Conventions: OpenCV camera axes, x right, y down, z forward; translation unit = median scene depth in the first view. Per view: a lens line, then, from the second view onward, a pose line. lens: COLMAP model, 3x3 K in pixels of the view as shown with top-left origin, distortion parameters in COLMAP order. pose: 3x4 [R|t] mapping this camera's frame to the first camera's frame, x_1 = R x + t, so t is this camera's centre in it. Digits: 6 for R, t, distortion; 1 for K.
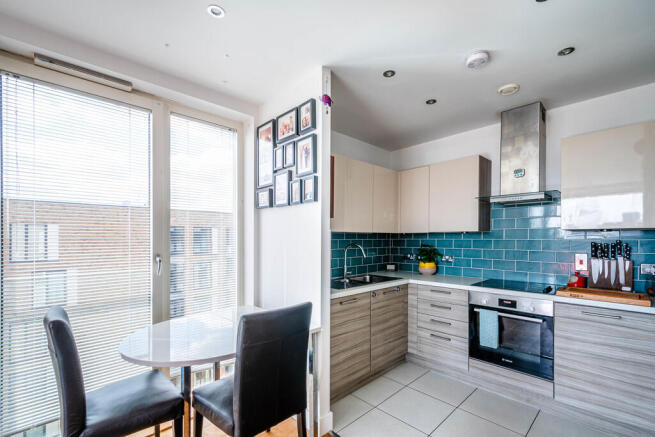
lens RADIAL K [[287.4, 0, 329.3], [0, 287.4, 240.8], [0, 0, 1]] dist [-0.000034, -0.000012]
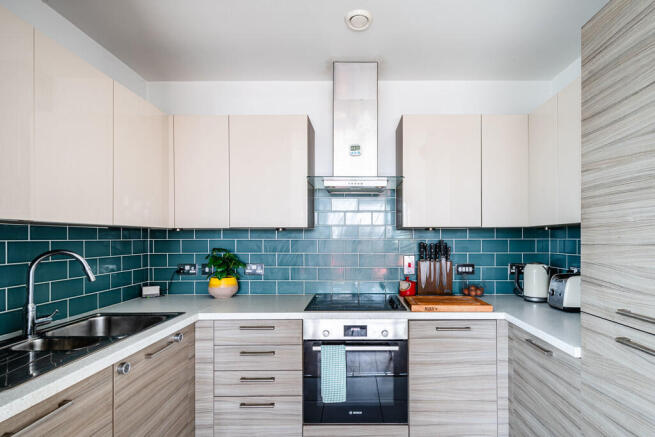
lens RADIAL K [[296.9, 0, 328.4], [0, 296.9, 241.8], [0, 0, 1]] dist [0.002581, 0.000377]
pose [[0.683495, -0.007015, 0.729922, 0.041026], [0.005465, 0.999975, 0.004493, -0.001348], [-0.729935, 0.000918, 0.683516, 0.454142]]
